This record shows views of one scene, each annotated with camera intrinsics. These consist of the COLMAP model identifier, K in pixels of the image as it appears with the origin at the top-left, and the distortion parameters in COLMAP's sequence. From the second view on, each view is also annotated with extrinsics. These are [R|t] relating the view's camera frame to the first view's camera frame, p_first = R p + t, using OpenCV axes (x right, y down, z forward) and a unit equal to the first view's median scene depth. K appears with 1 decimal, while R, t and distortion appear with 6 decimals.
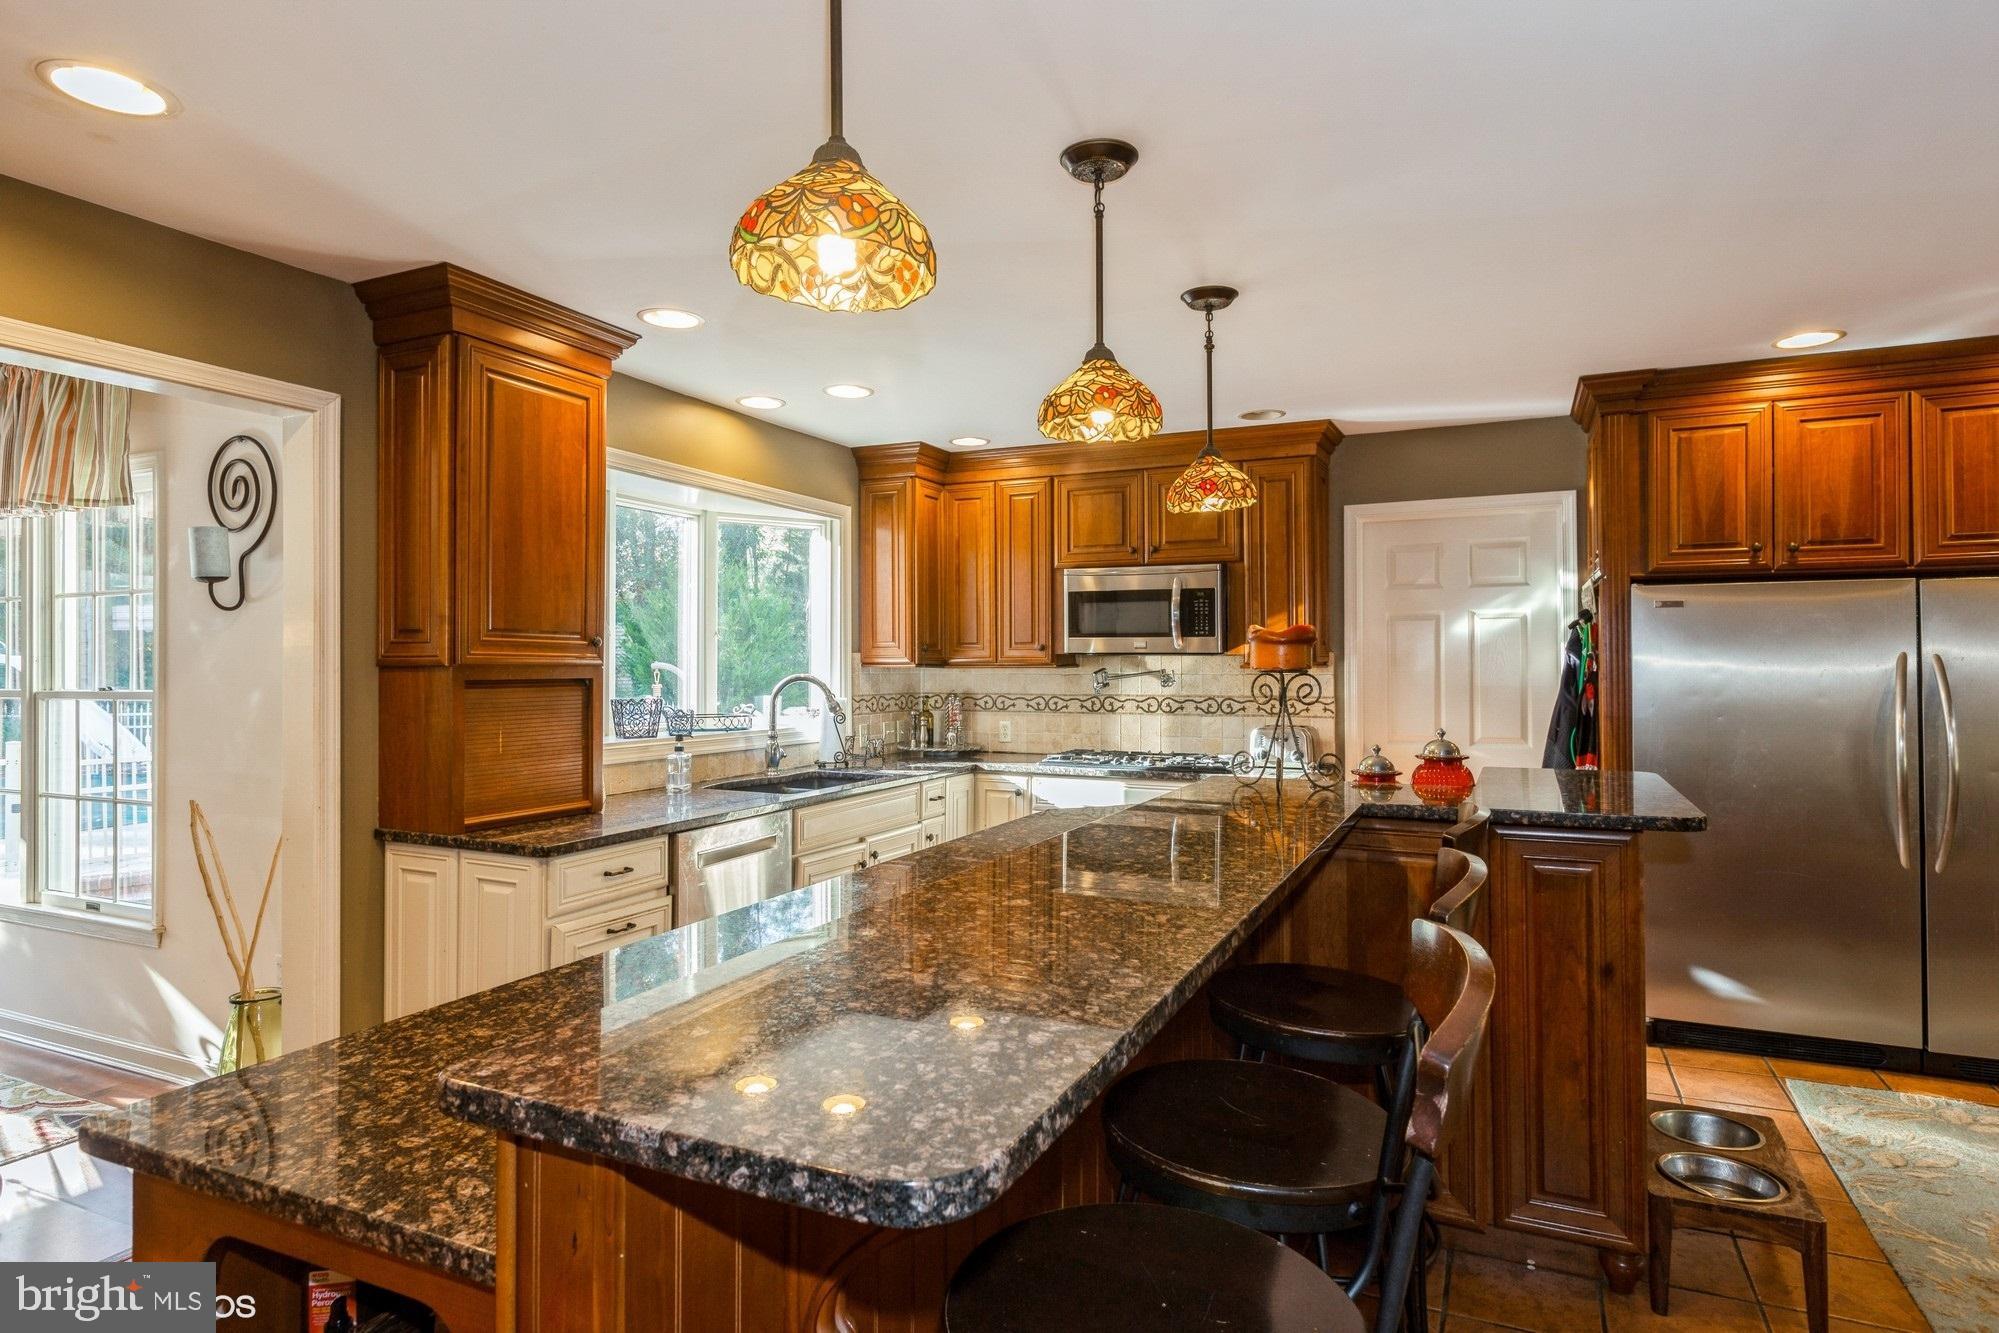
lens RADIAL K [[1089.5, 0, 985.9], [0, 1089.5, 656.9], [0, 0, 1]] dist [-0.002630, -0.000309]
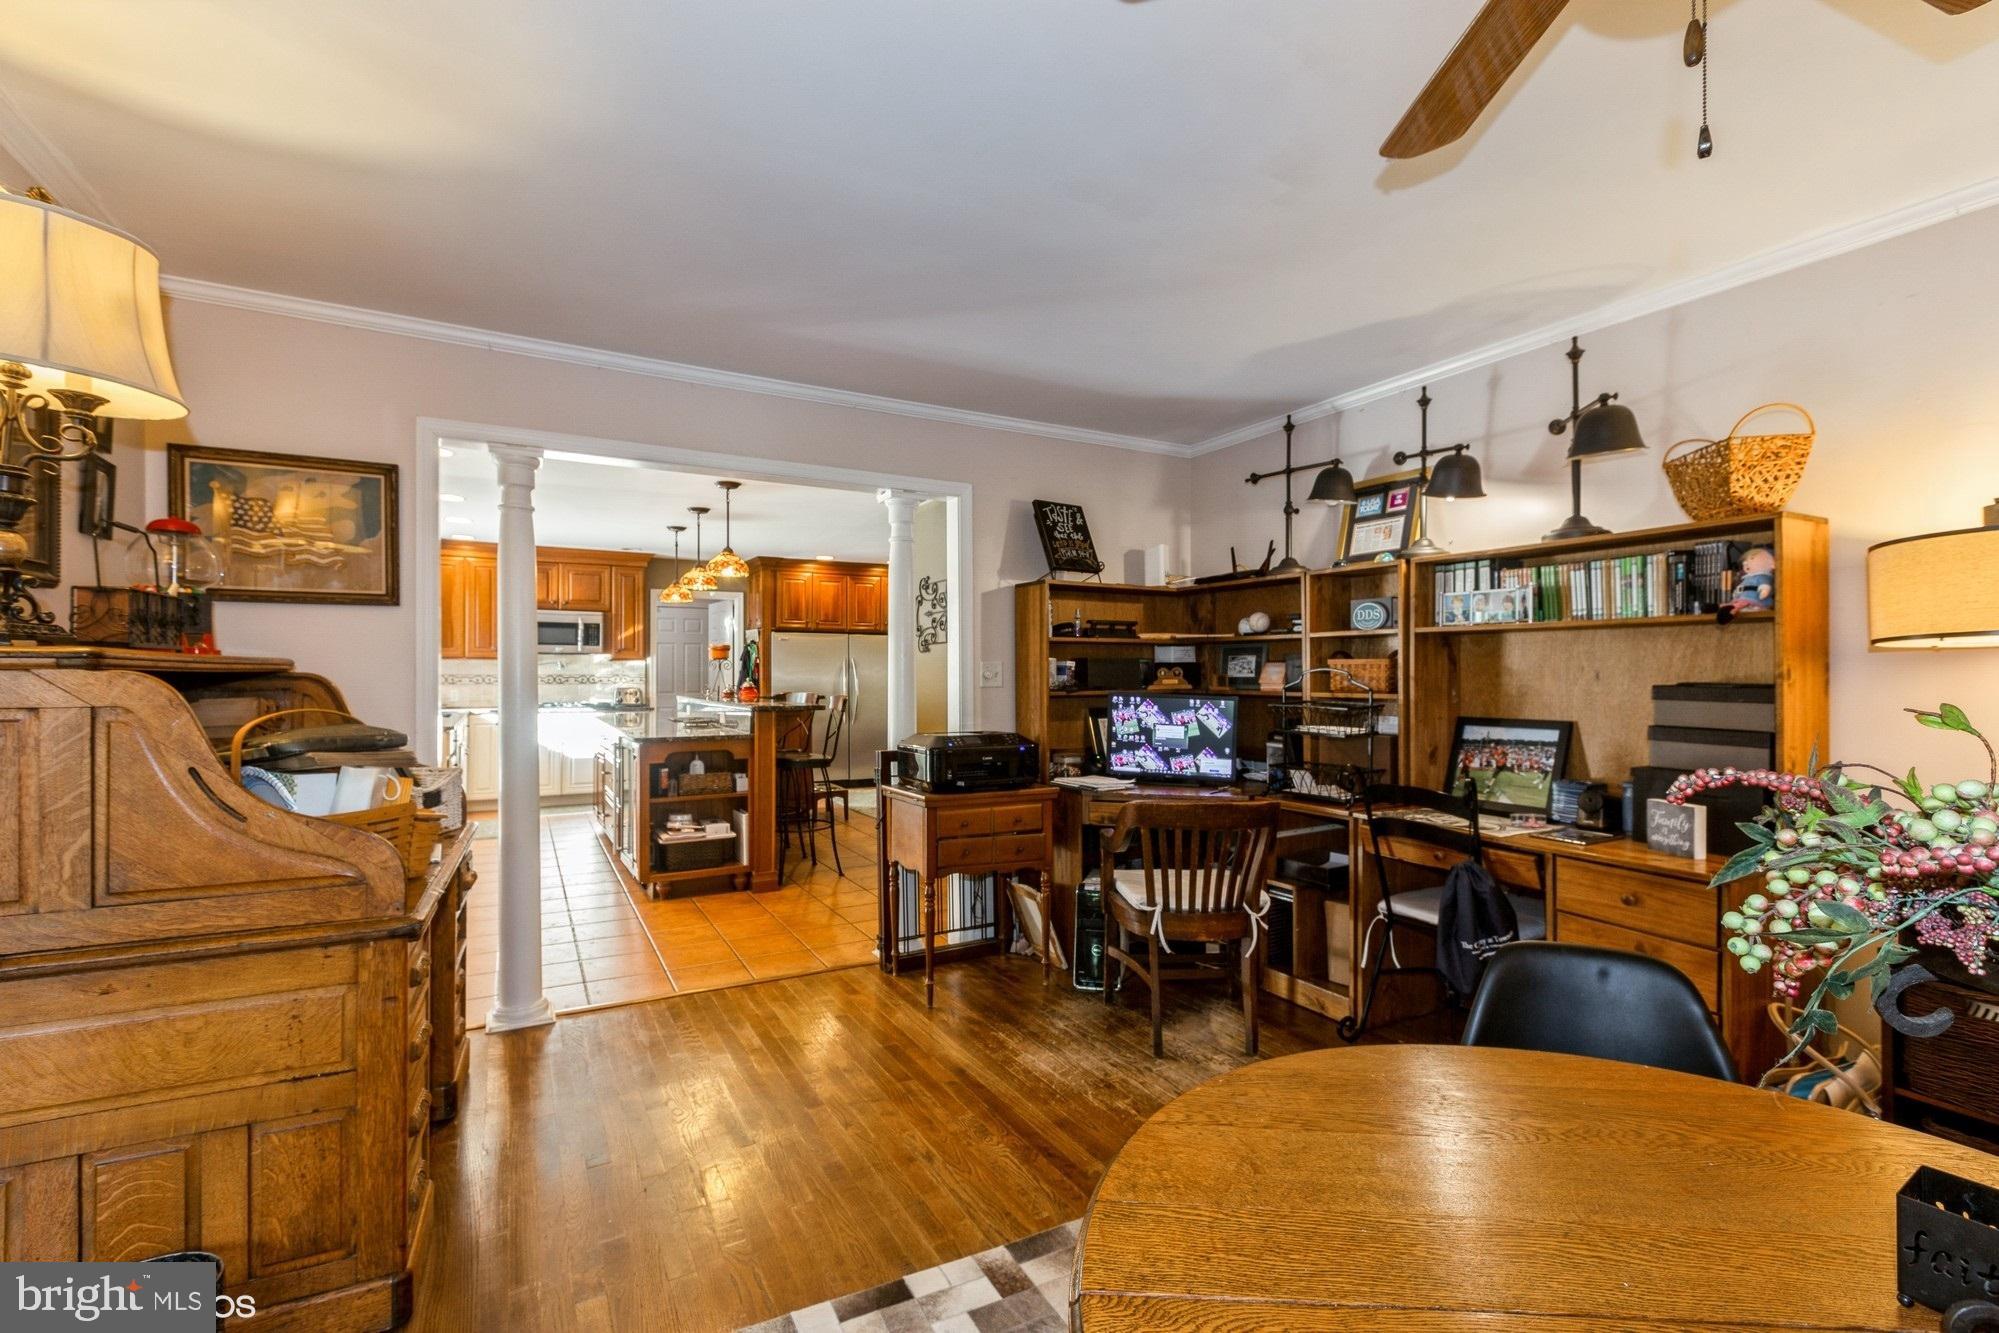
lens RADIAL K [[904.7, 0, 996.4], [0, 904.7, 664.8], [0, 0, 1]] dist [-0.000188, 0.001517]
pose [[0.590088, 0.012347, 0.807245, -0.945352], [-0.009475, 0.999920, -0.008368, 0.031357], [-0.807284, -0.002710, 0.590158, -0.839787]]
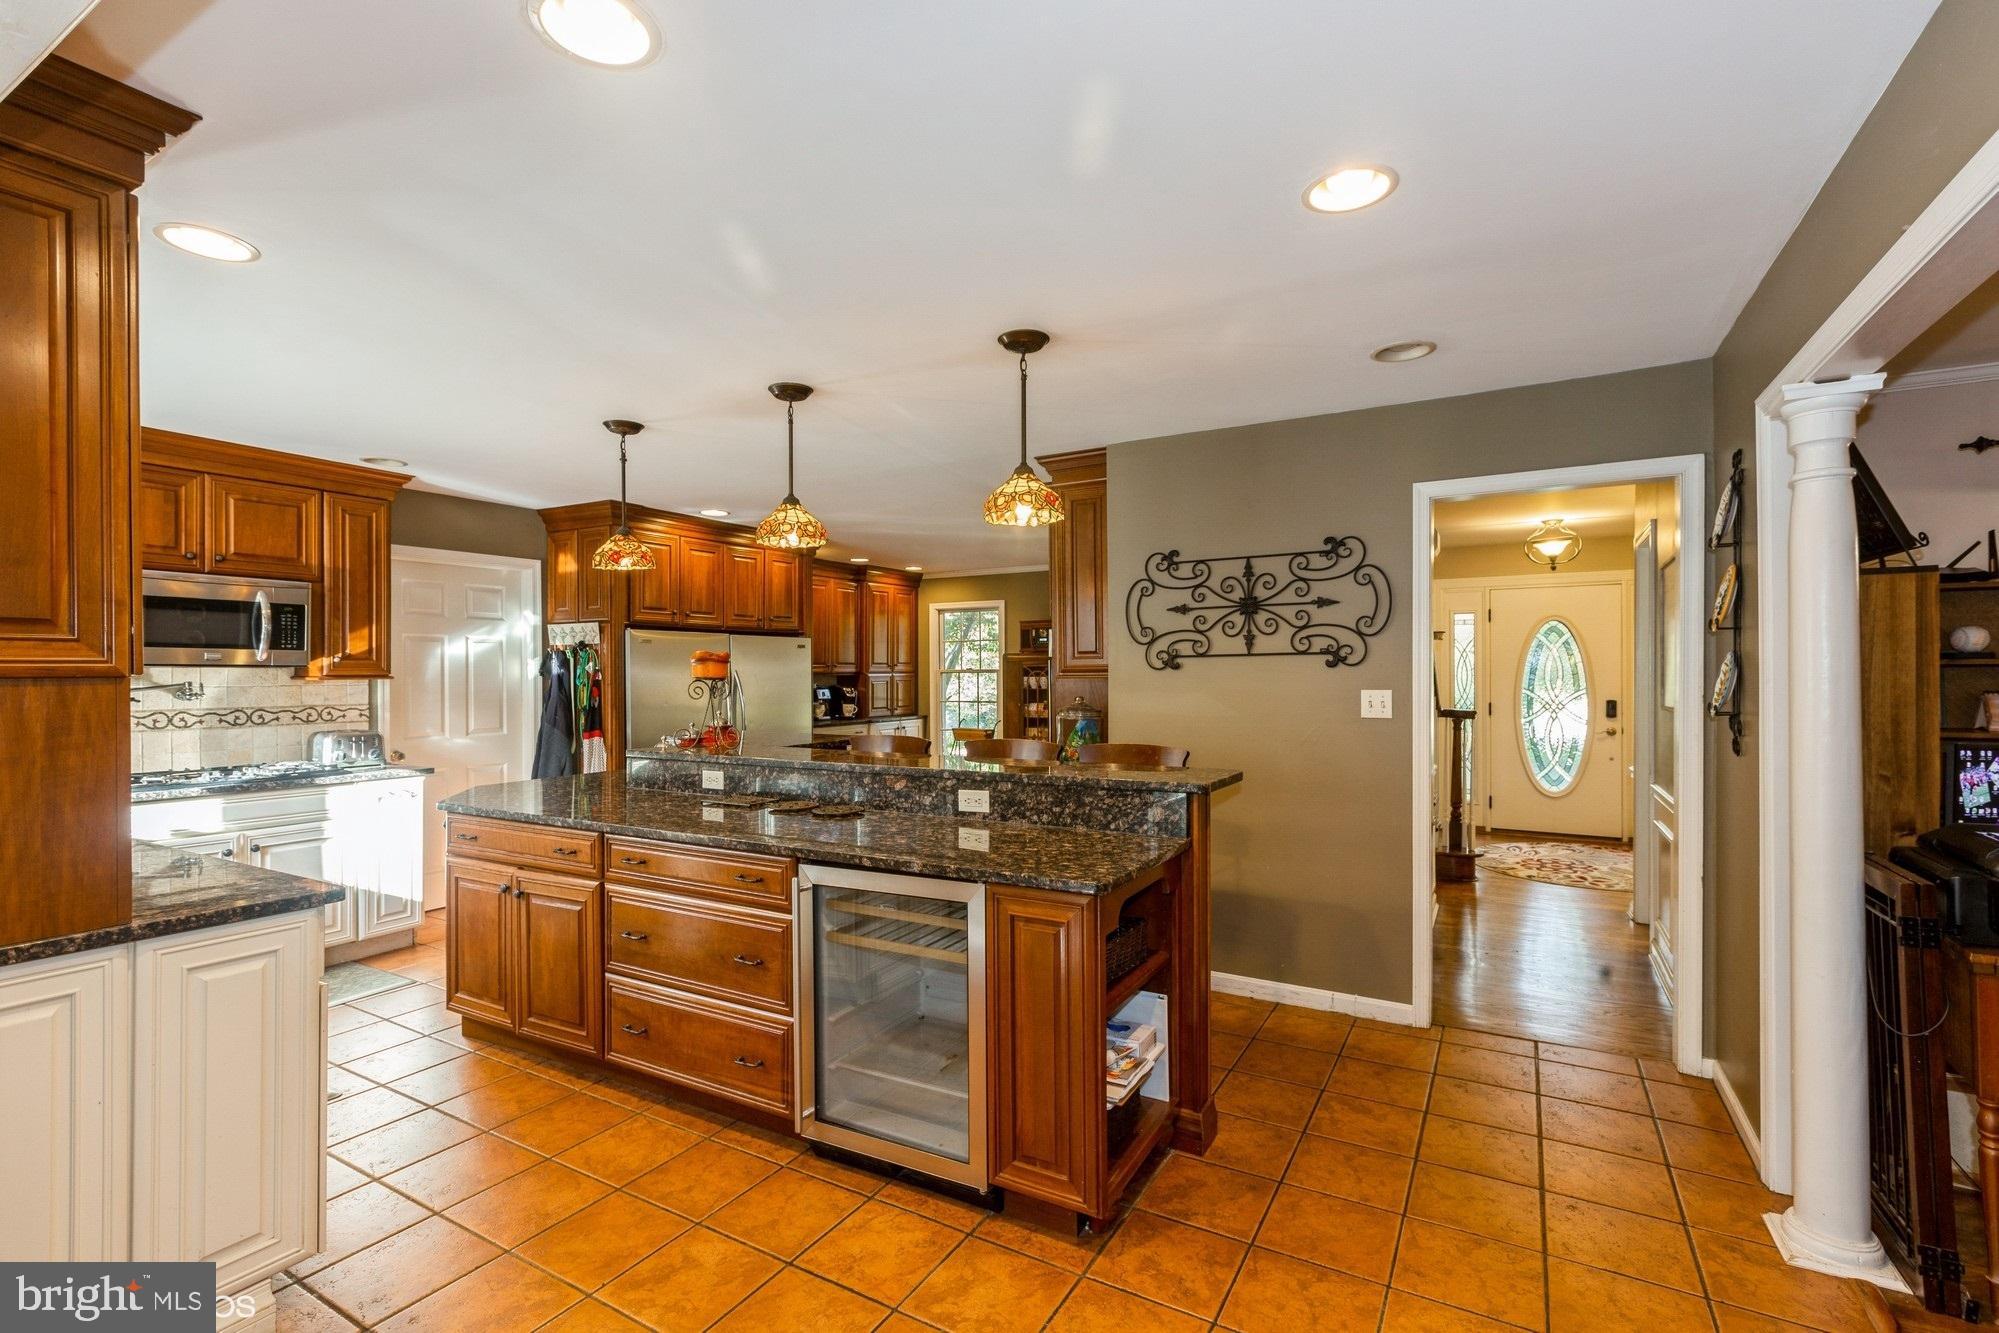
lens RADIAL K [[904.7, 0, 1007.9], [0, 904.7, 672.5], [0, 0, 1]] dist [-0.000188, 0.001517]
pose [[0.077880, 0.002898, 0.996959, -0.764284], [-0.003168, 0.999991, -0.002660, 0.004185], [-0.996958, -0.002951, 0.077888, 0.302794]]
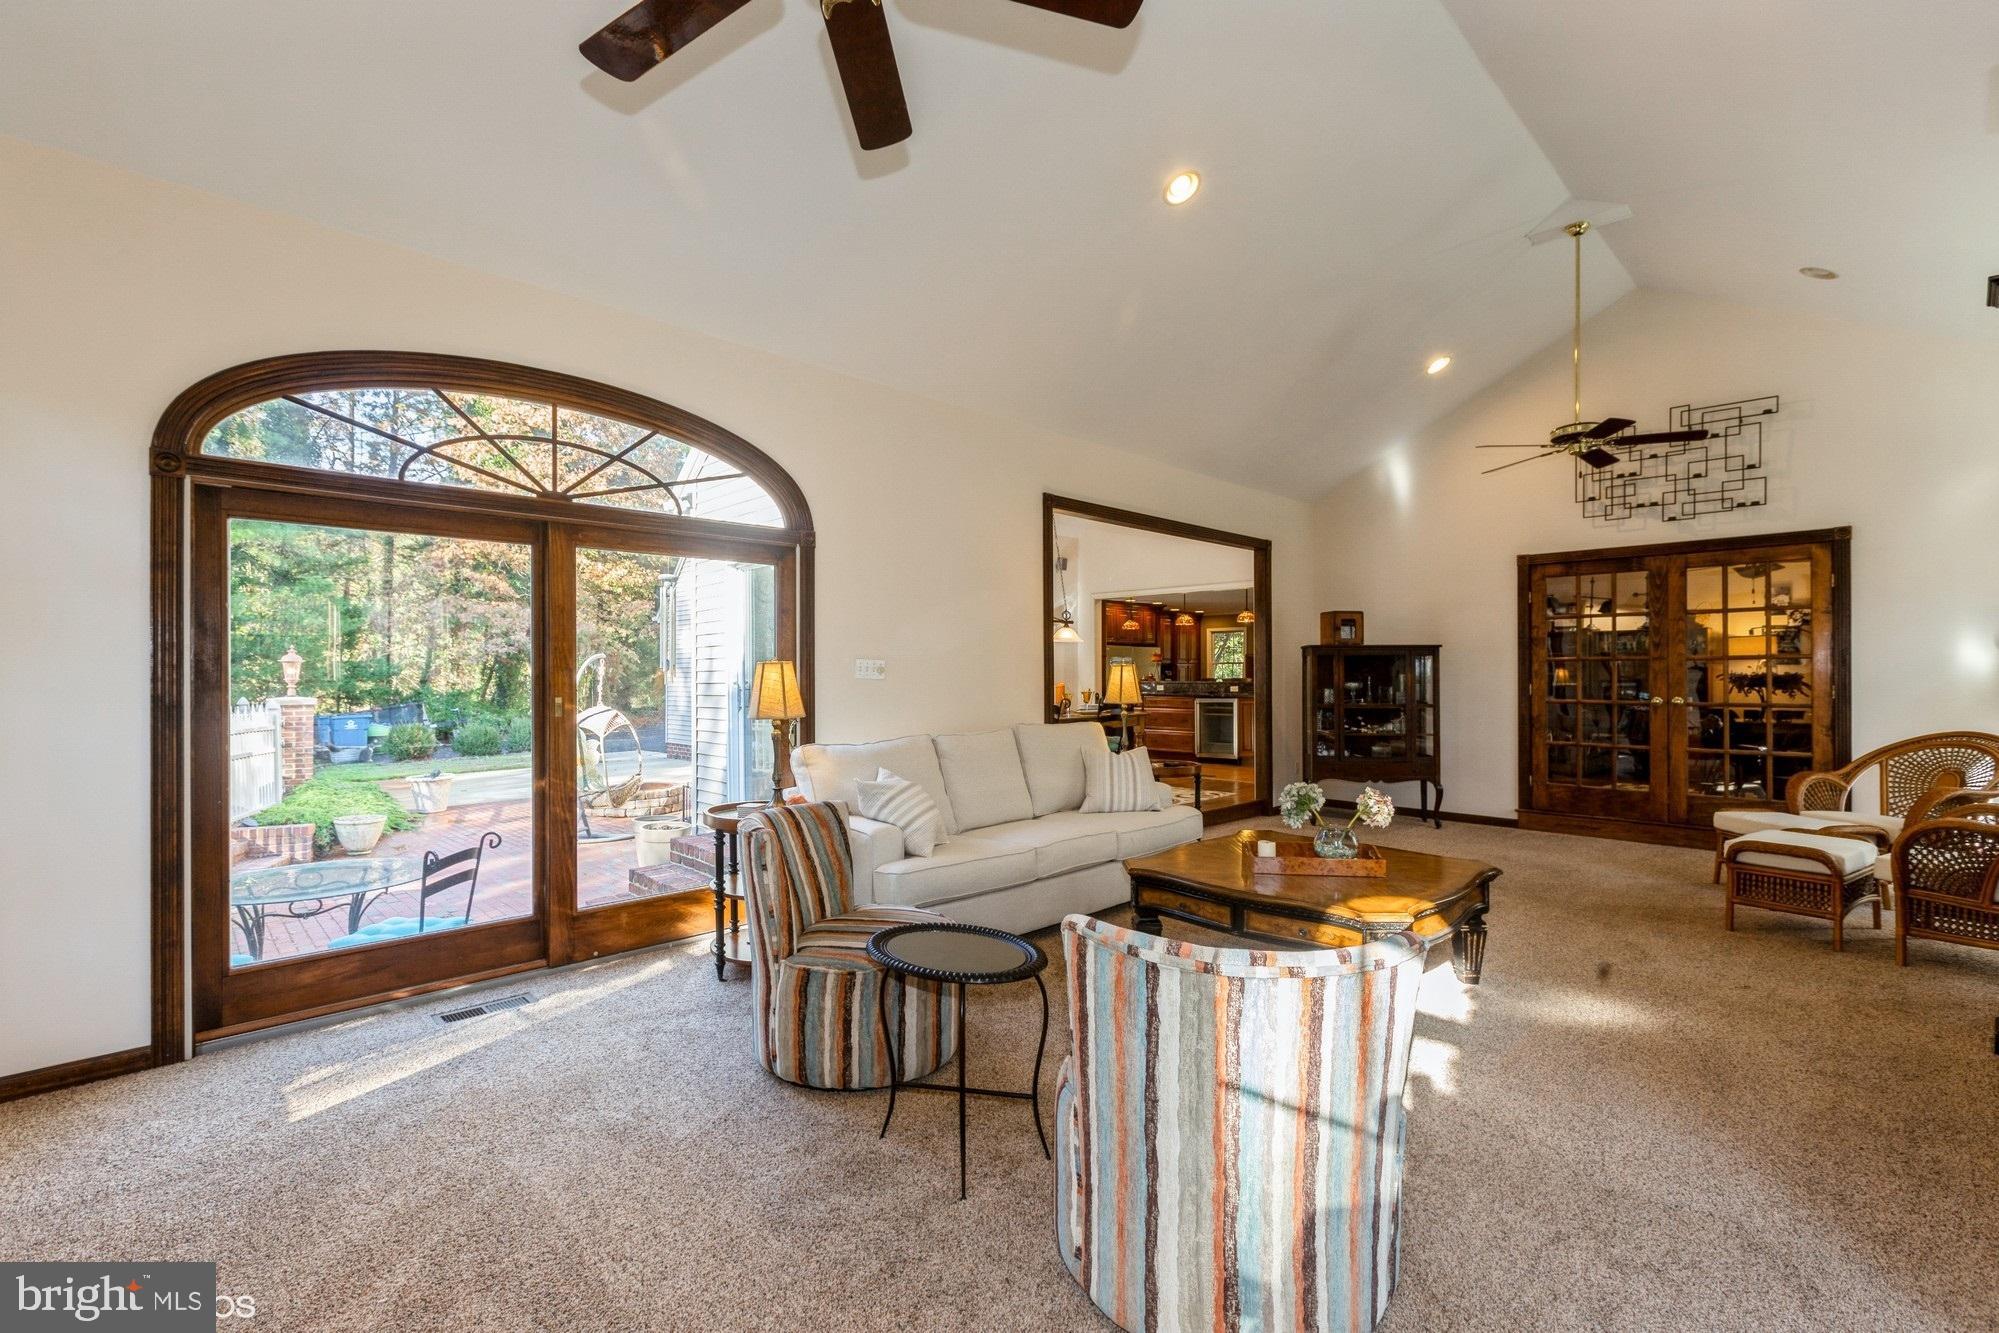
lens RADIAL K [[904.7, 0, 1000.1], [0, 904.7, 672.3], [0, 0, 1]] dist [-0.000188, 0.001517]
pose [[0.346625, 0.005015, 0.937990, -3.375276], [-0.010130, 0.999947, -0.001603, 0.068634], [-0.937949, -0.008946, 0.346658, 0.051167]]
